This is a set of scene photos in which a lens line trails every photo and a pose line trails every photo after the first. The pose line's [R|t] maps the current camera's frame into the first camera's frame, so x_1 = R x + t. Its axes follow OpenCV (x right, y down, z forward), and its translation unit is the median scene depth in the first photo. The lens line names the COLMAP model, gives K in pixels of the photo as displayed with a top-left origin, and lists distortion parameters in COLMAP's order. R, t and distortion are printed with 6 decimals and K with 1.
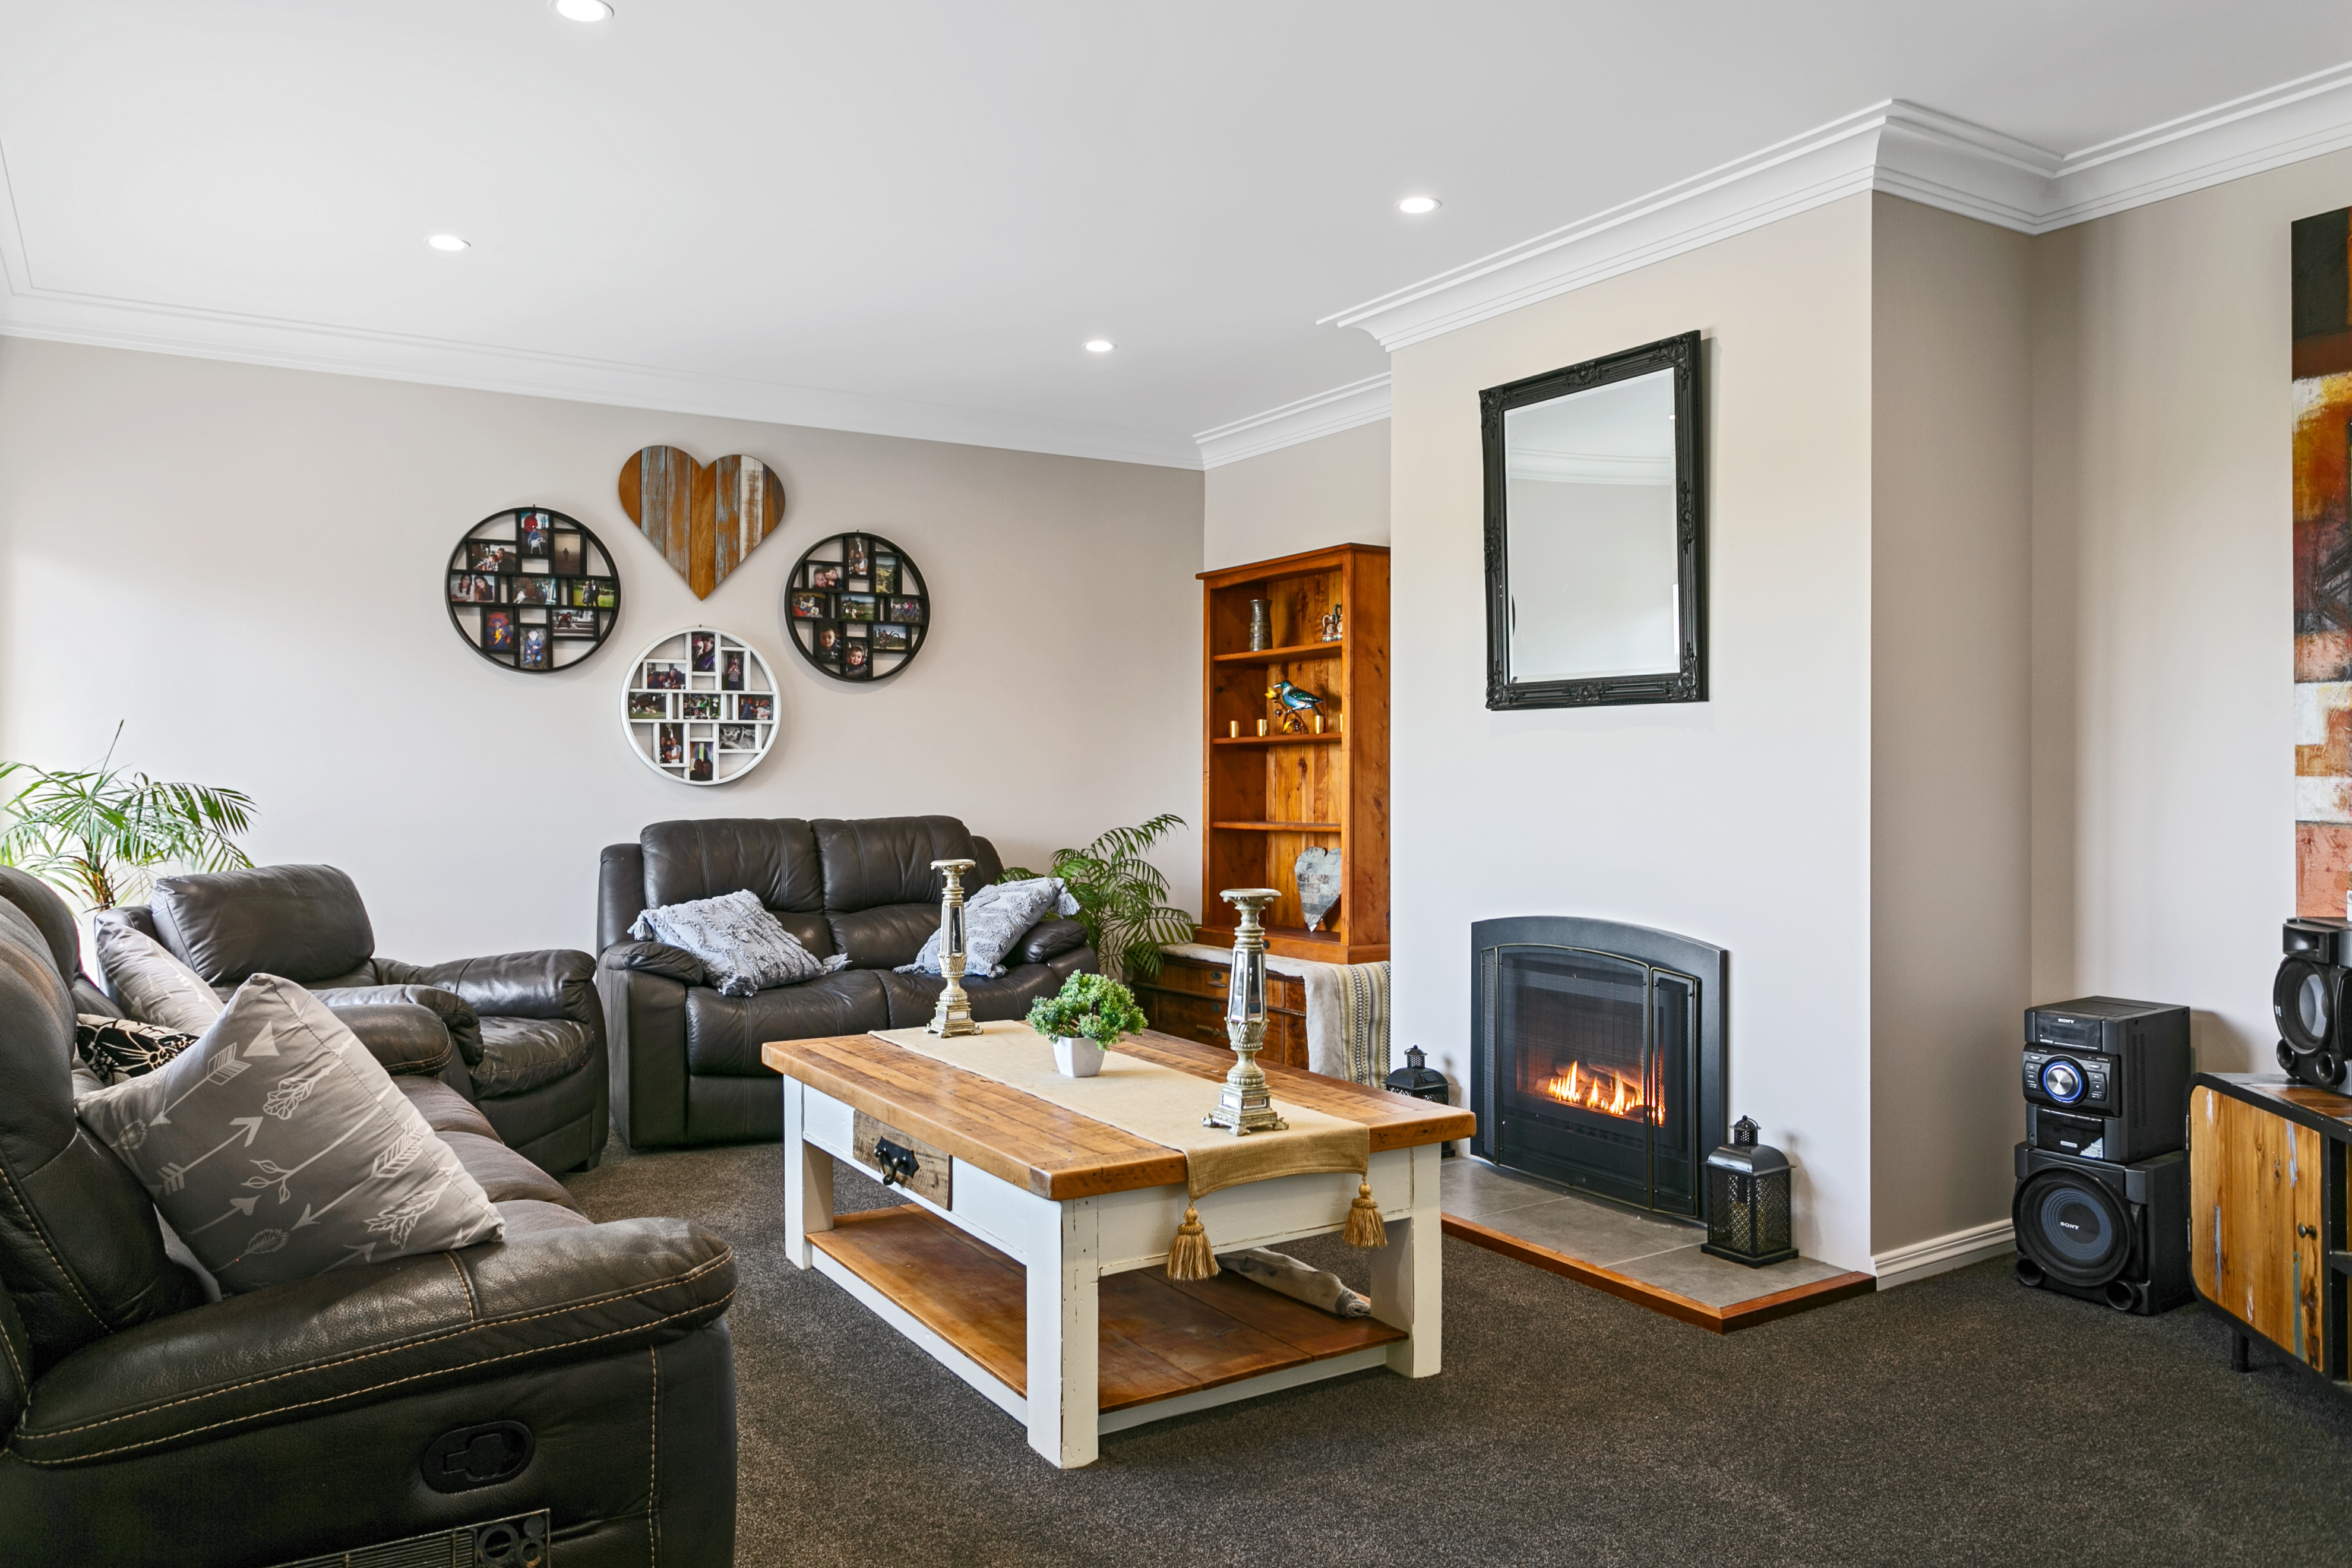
lens RADIAL K [[1690.2, 0, 1179.0], [0, 1690.2, 787.7], [0, 0, 1]] dist [-0.041598, 0.016140]
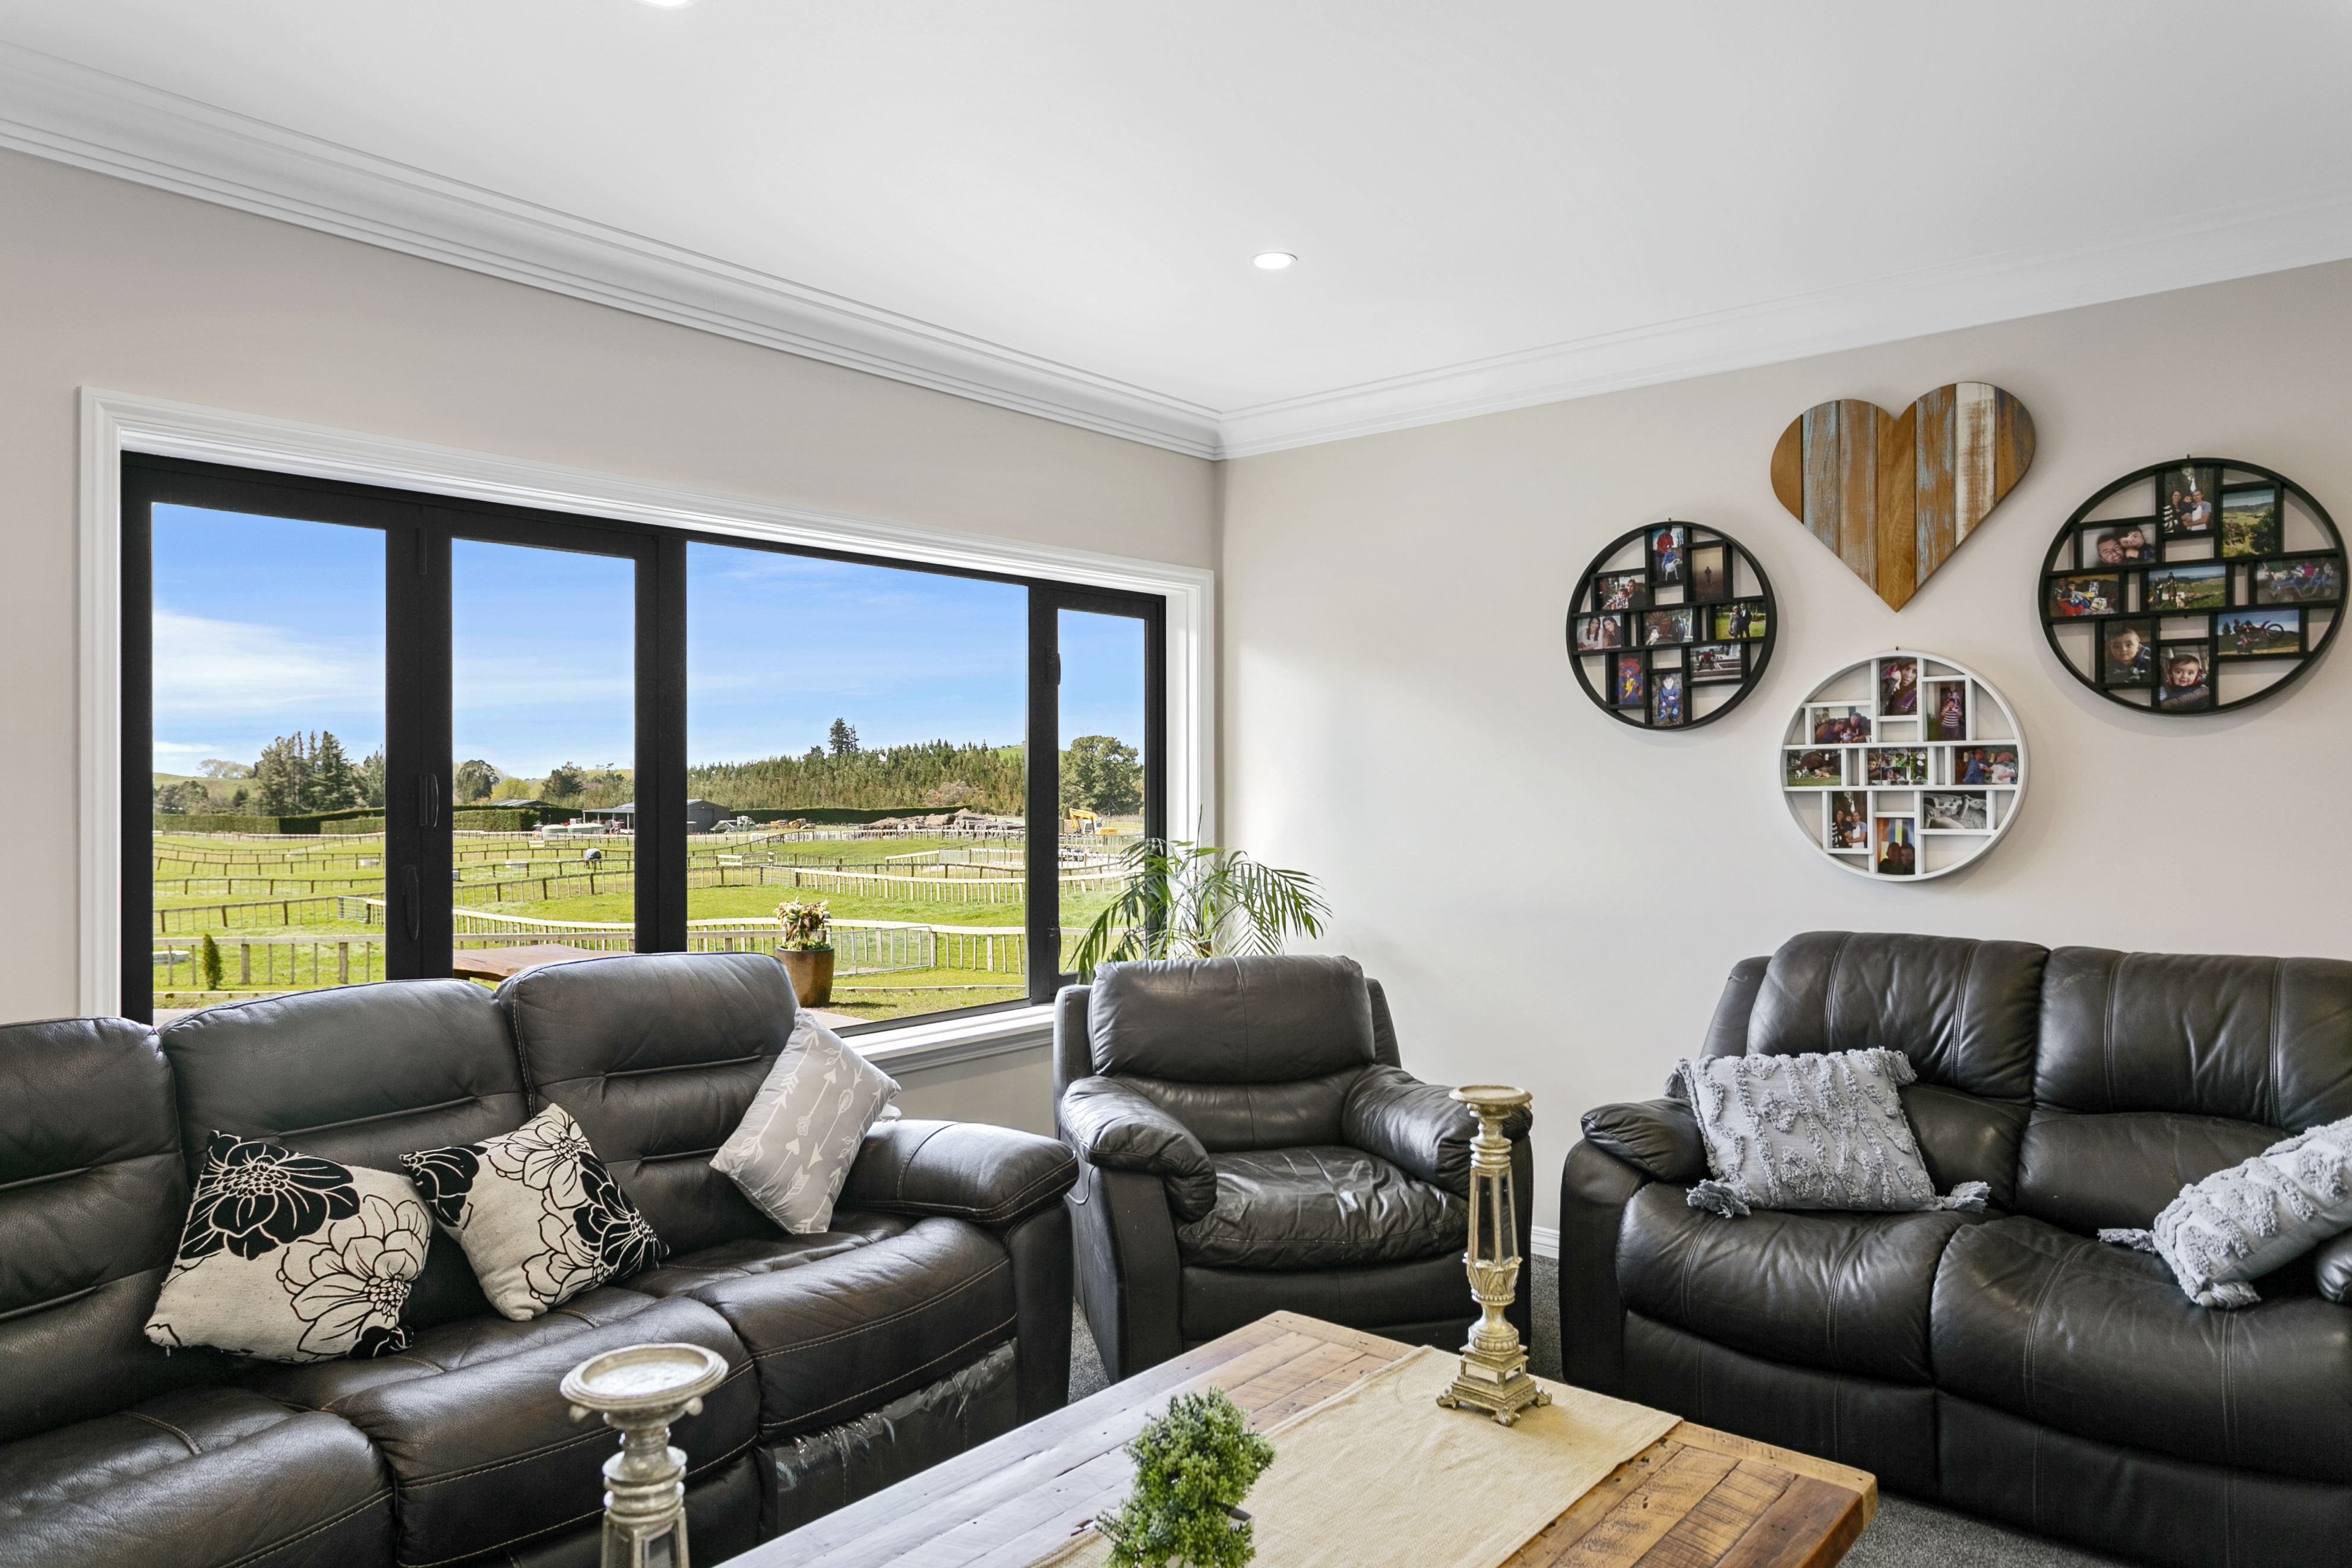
lens RADIAL K [[1502.5, 0, 1164.1], [0, 1502.5, 784.8], [0, 0, 1]] dist [-0.016953, 0.006890]
pose [[0.278795, 0.000351, -0.960351, 0.218530], [-0.002839, 0.999996, -0.000459, -0.039581], [0.960347, 0.002855, 0.278794, 0.545224]]
